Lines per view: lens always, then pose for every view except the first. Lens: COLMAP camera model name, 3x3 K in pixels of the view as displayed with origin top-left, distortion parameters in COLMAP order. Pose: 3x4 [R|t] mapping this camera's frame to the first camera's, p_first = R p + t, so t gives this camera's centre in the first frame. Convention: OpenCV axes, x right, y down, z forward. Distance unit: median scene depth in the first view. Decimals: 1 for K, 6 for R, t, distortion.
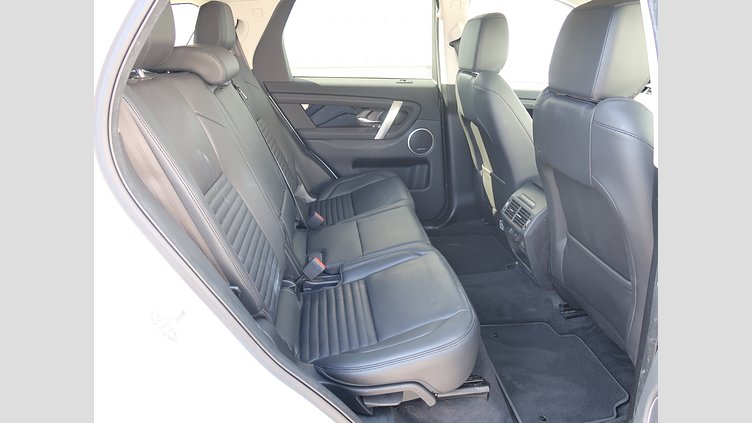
lens RADIAL K [[439.1, 0, 373.7], [0, 439.1, 211.5], [0, 0, 1]] dist [-0.008382, 0.000131]
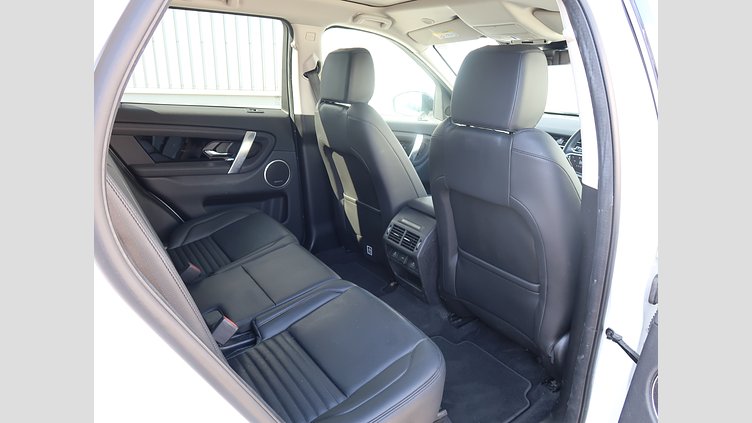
lens RADIAL K [[439.1, 0, 376.6], [0, 439.1, 212.6], [0, 0, 1]] dist [-0.008382, 0.000131]
pose [[0.880991, -0.086933, 0.465077, -0.171797], [0.115839, 0.992690, -0.033877, -0.020860], [-0.458732, 0.083719, 0.884622, 0.077037]]
